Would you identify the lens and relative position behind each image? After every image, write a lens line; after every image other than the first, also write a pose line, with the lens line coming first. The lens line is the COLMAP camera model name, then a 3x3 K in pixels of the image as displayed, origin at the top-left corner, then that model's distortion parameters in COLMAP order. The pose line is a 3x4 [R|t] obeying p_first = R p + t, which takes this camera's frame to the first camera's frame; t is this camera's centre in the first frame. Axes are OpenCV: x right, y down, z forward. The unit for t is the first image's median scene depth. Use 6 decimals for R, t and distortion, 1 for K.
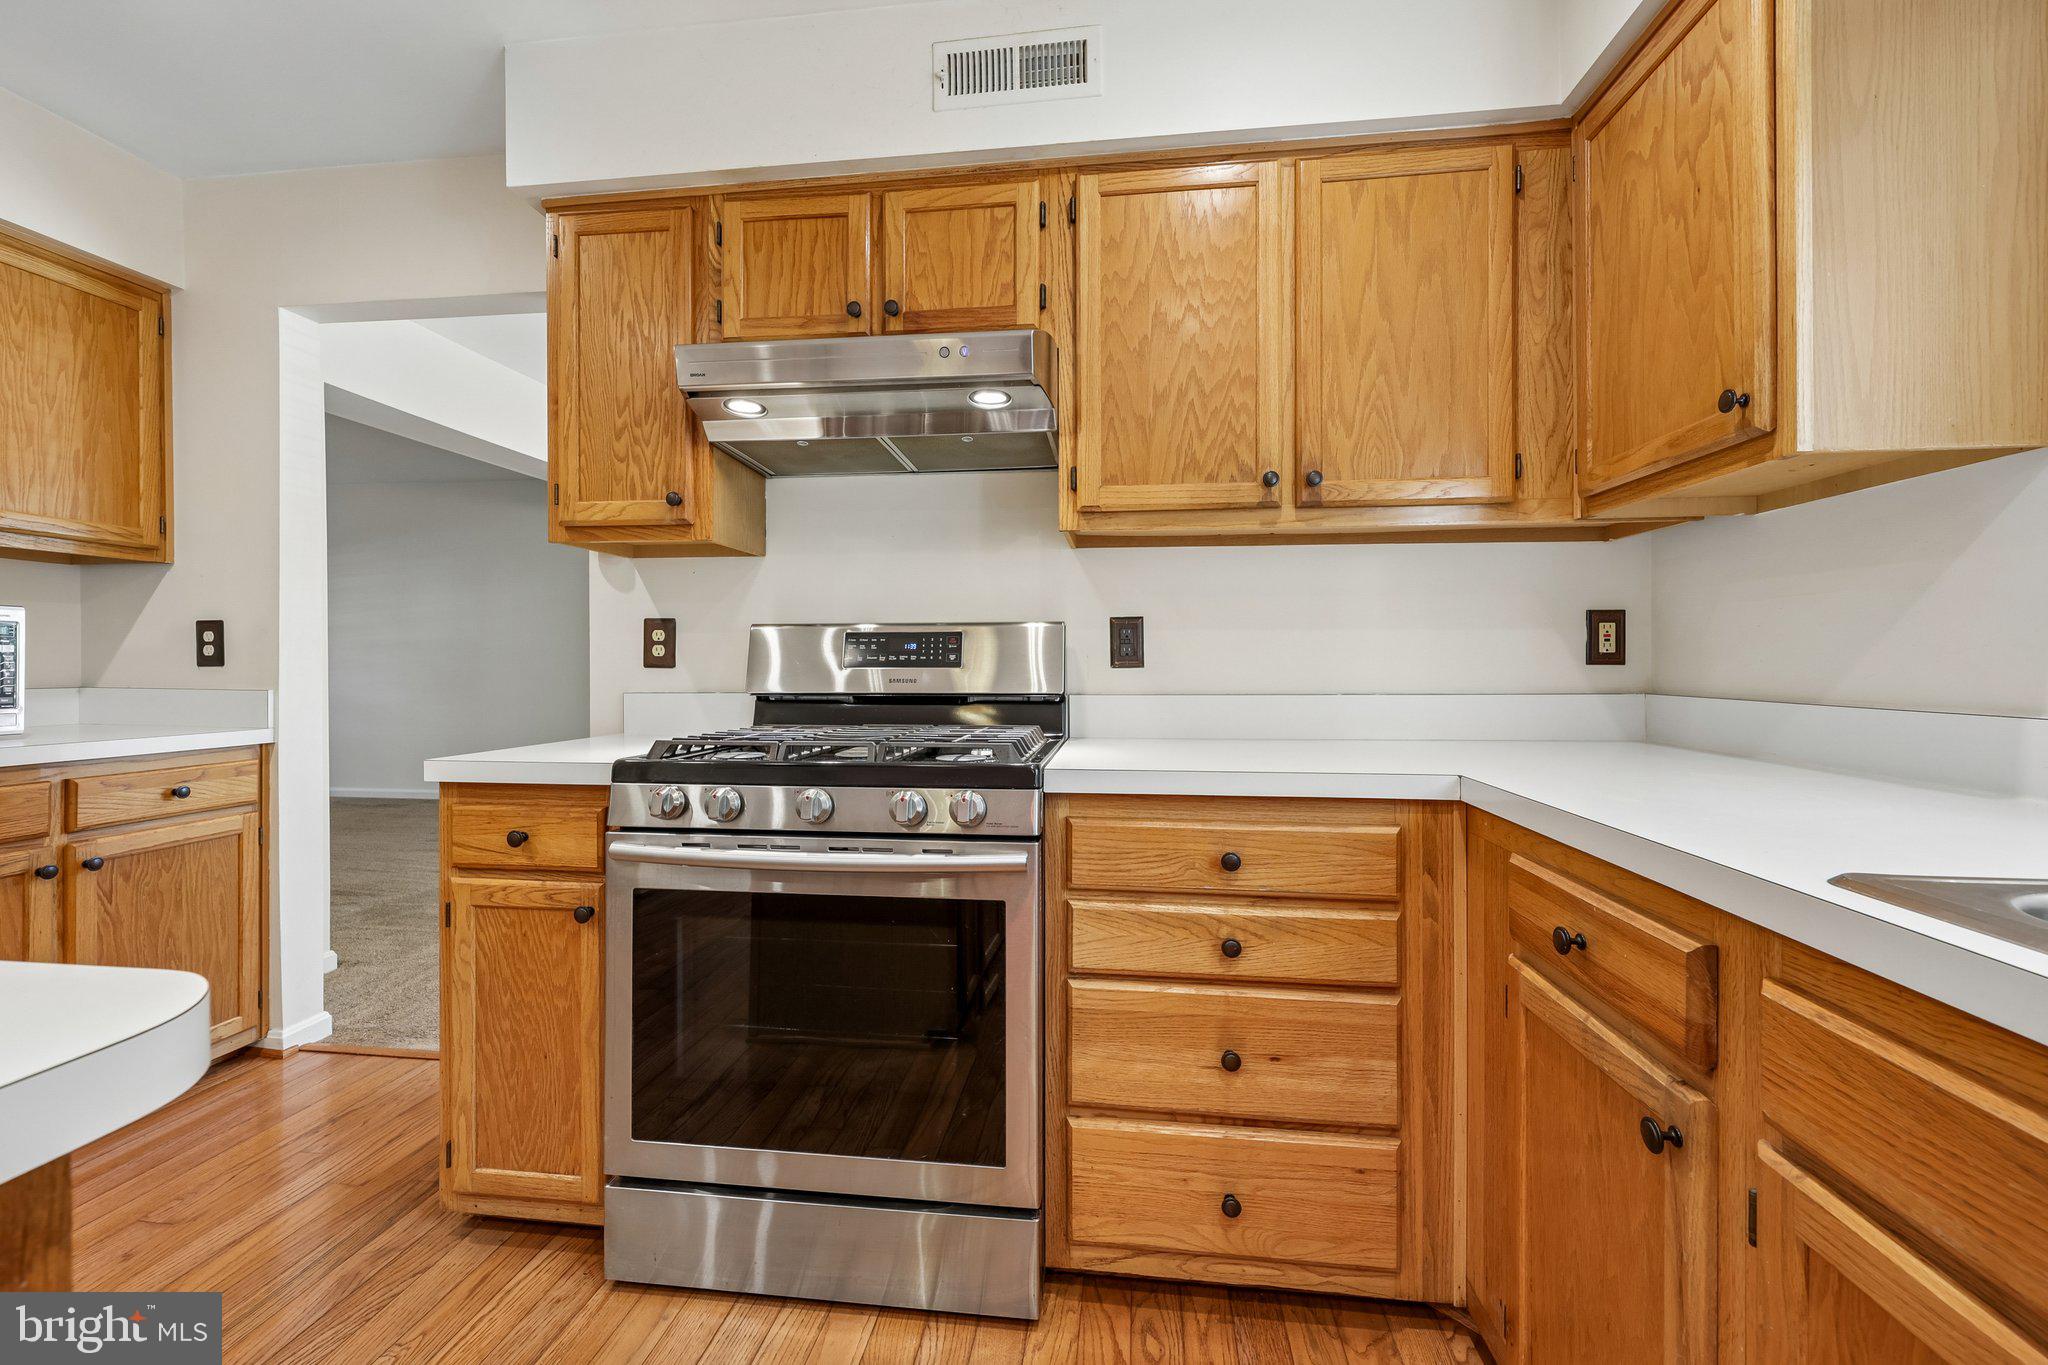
lens RADIAL K [[841.3, 0, 1019.7], [0, 841.3, 669.4], [0, 0, 1]] dist [-0.000149, 0.000443]
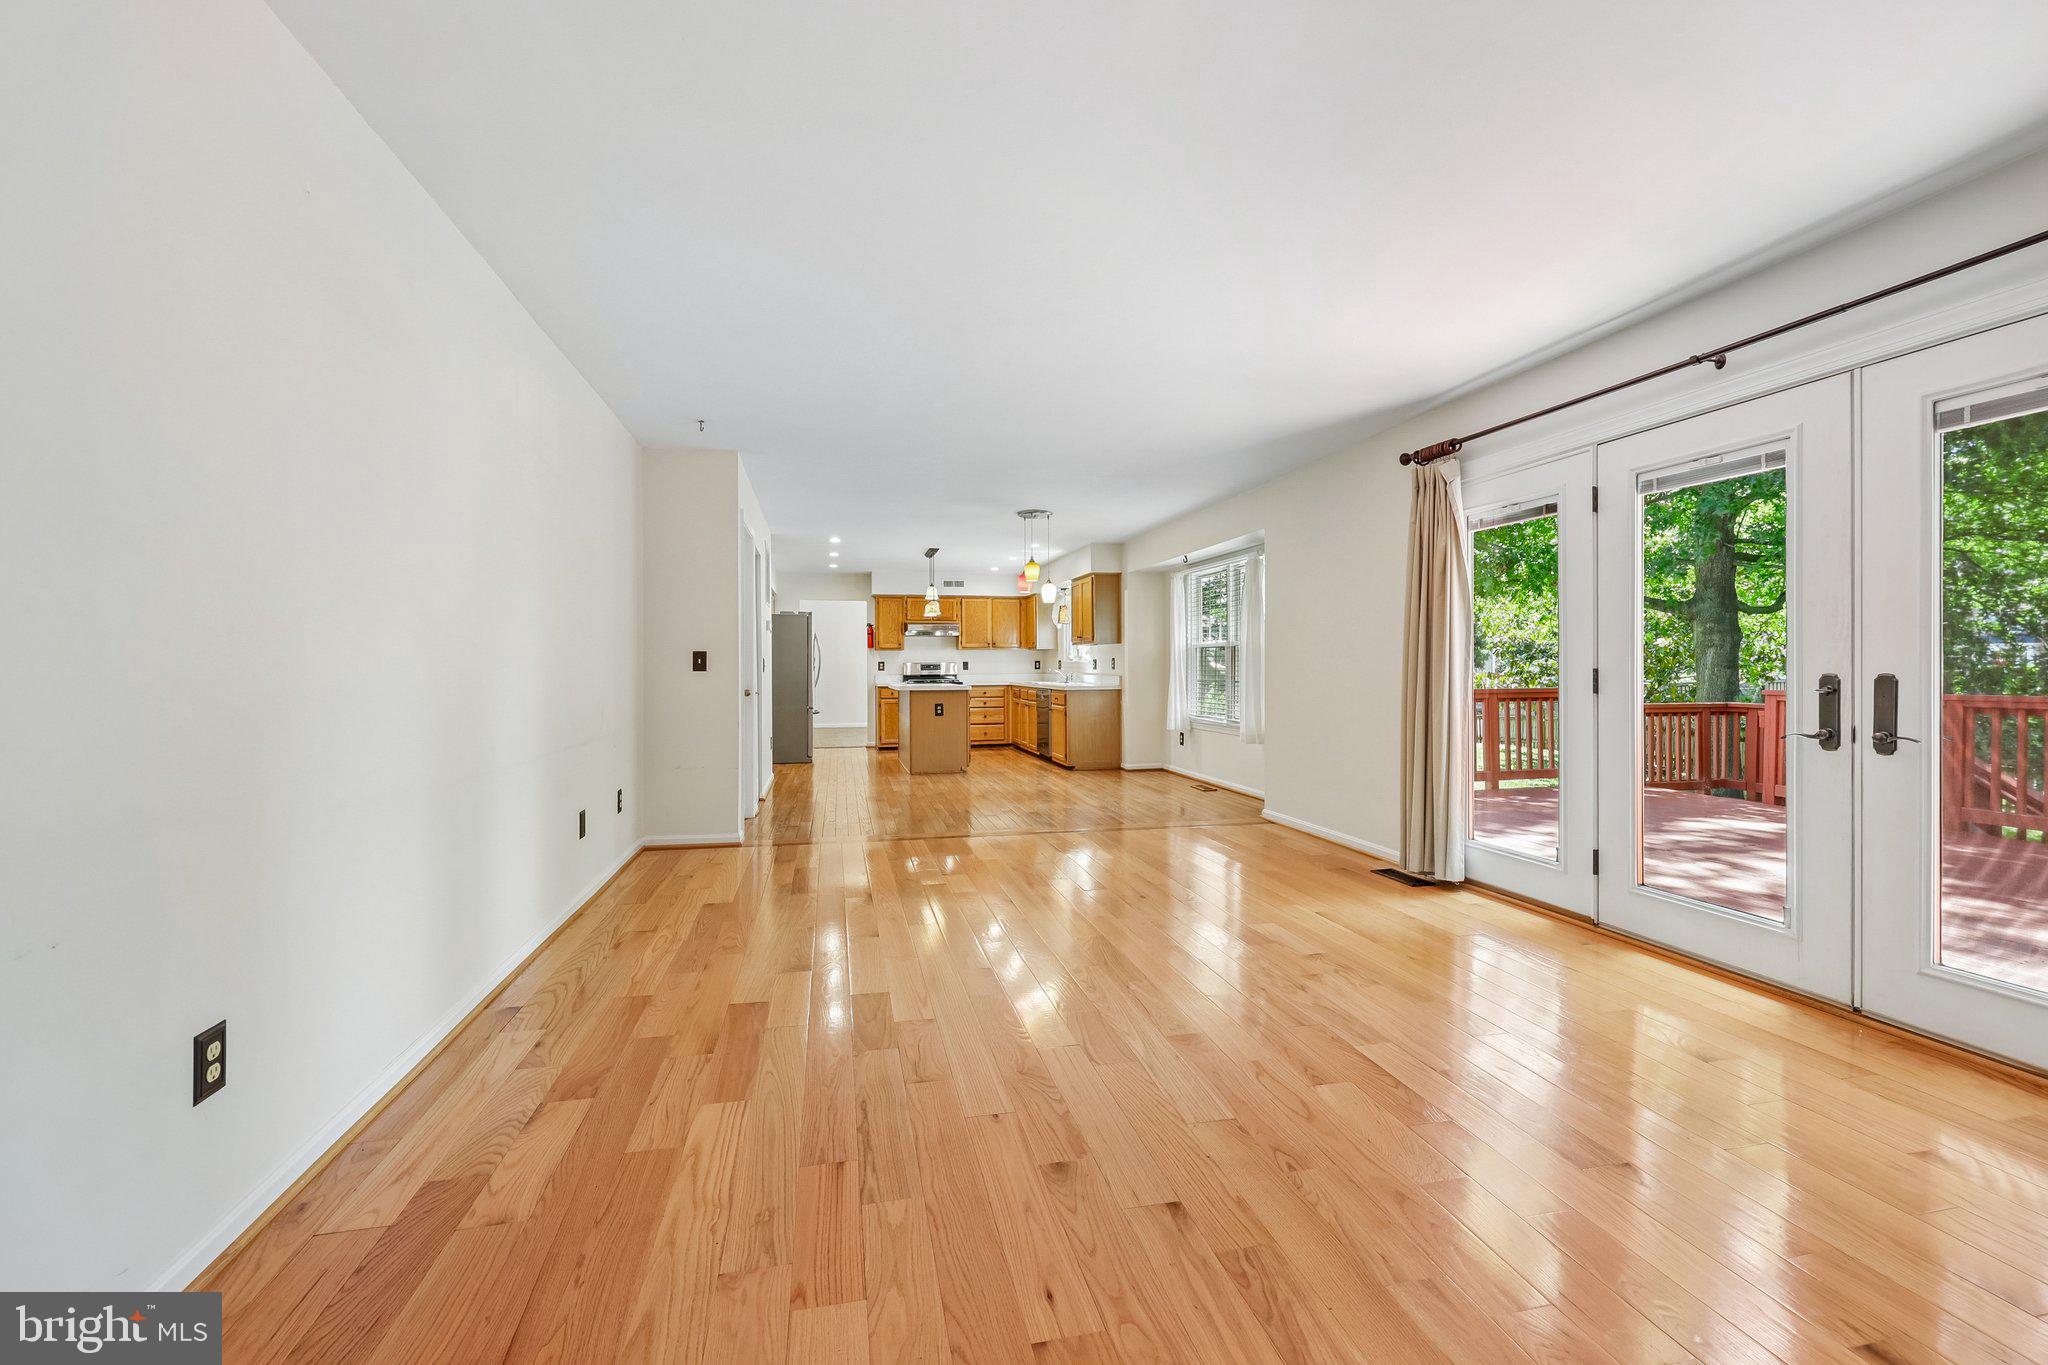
lens RADIAL K [[833.0, 0, 1019.4], [0, 833.0, 669.9], [0, 0, 1]] dist [-0.000412, 0.000224]
pose [[0.940447, -0.006561, 0.339878, -1.828688], [0.008320, 0.999958, -0.003716, 0.026818], [-0.339840, 0.006323, 0.940462, -5.630208]]
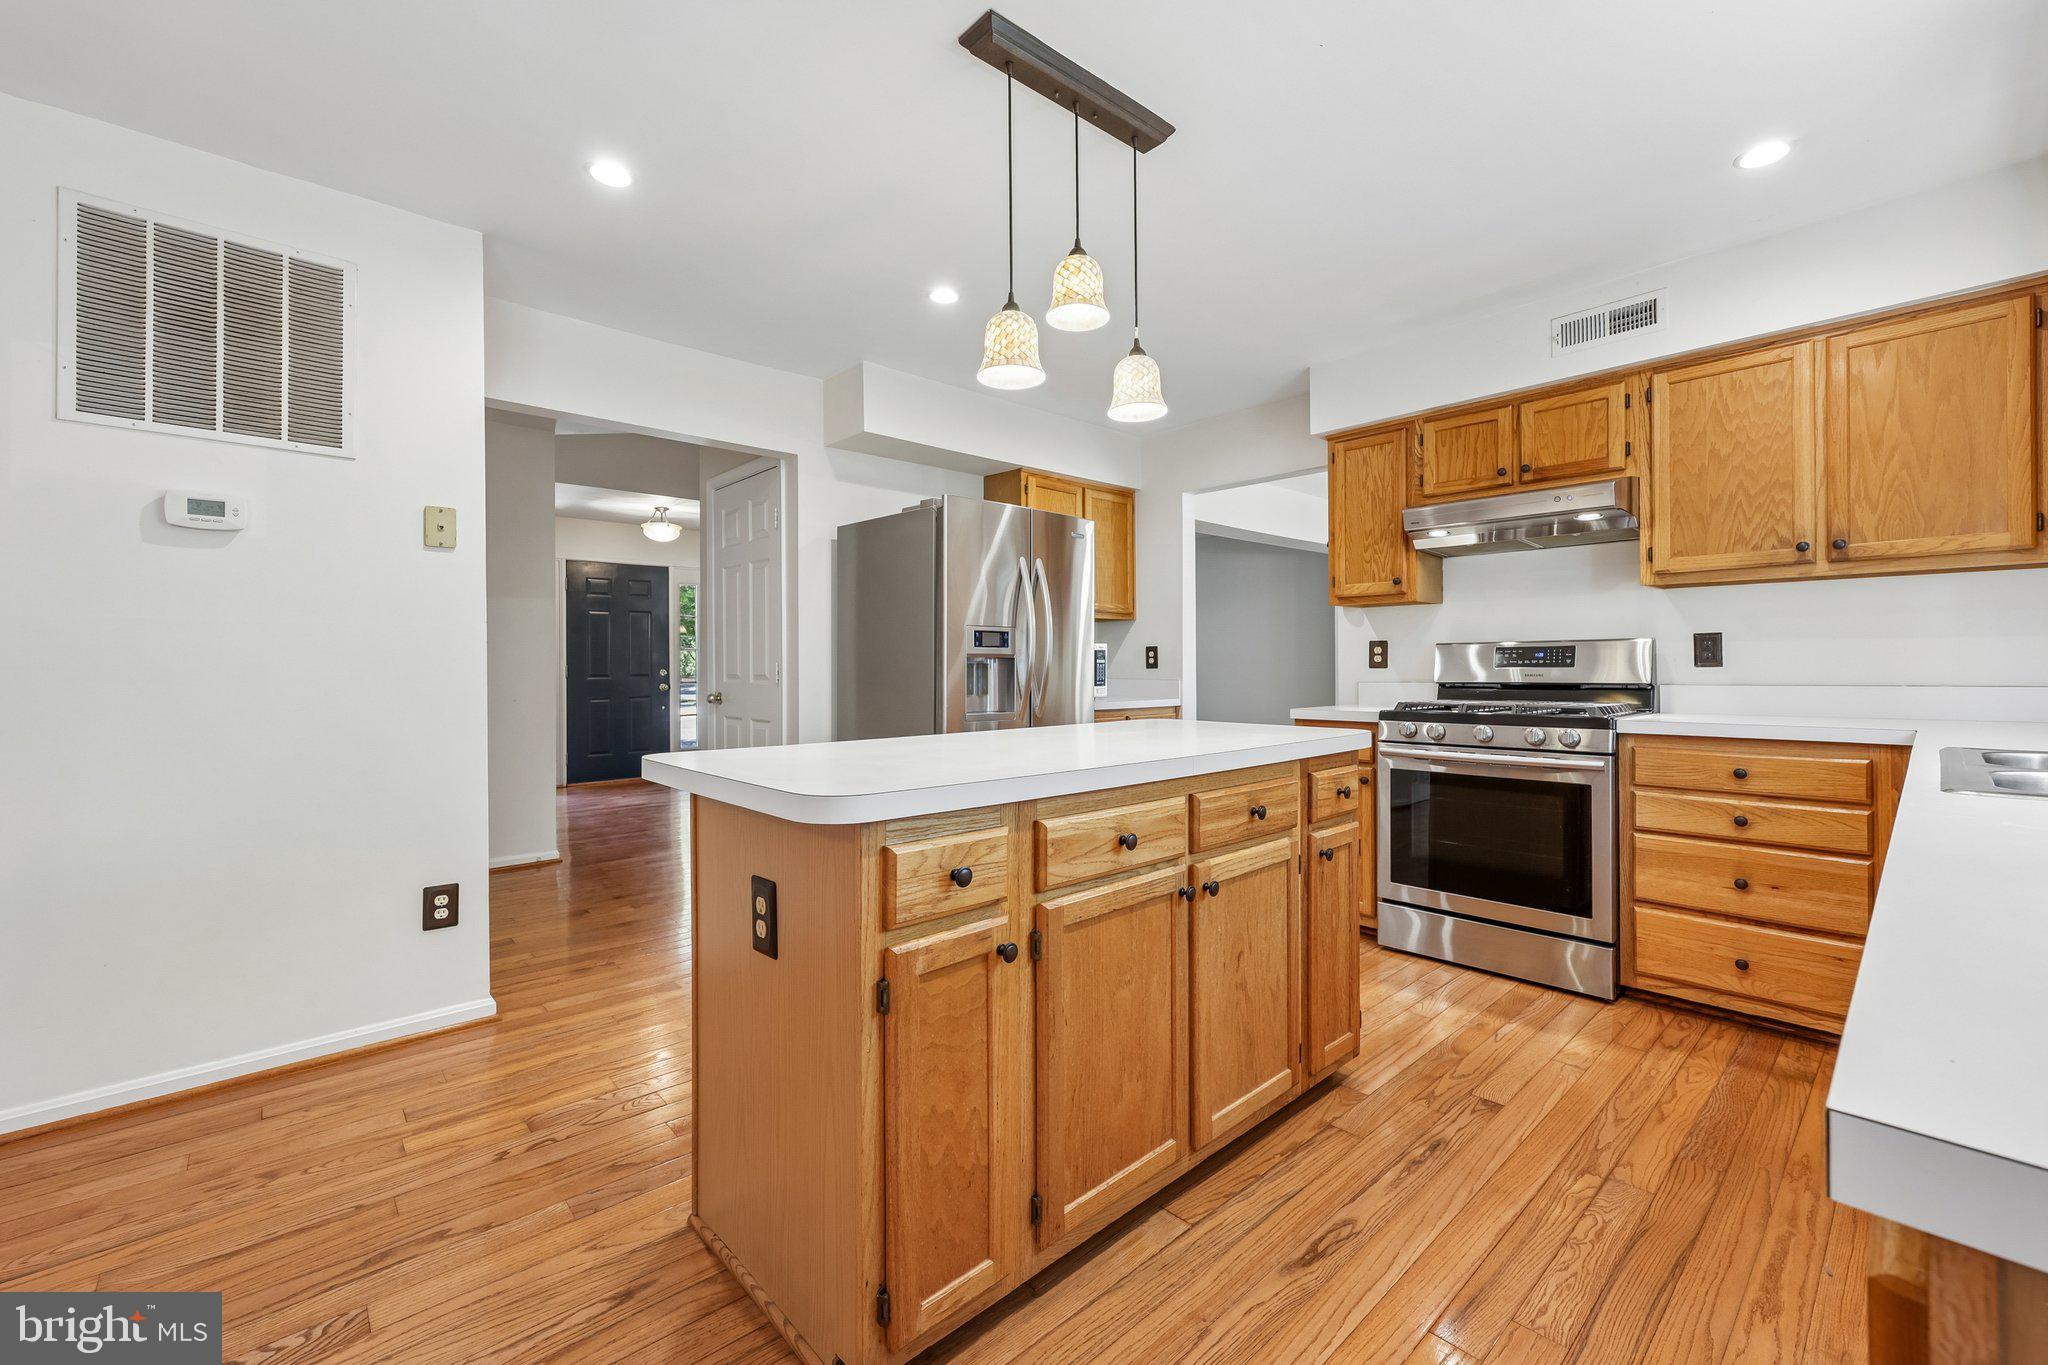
lens RADIAL K [[841.3, 0, 1019.7], [0, 841.3, 669.4], [0, 0, 1]] dist [-0.000149, 0.000443]
pose [[0.763440, -0.003109, -0.645872, 0.190118], [0.002626, 0.999995, -0.001709, 0.002207], [0.645874, -0.000391, 0.763444, -1.115089]]
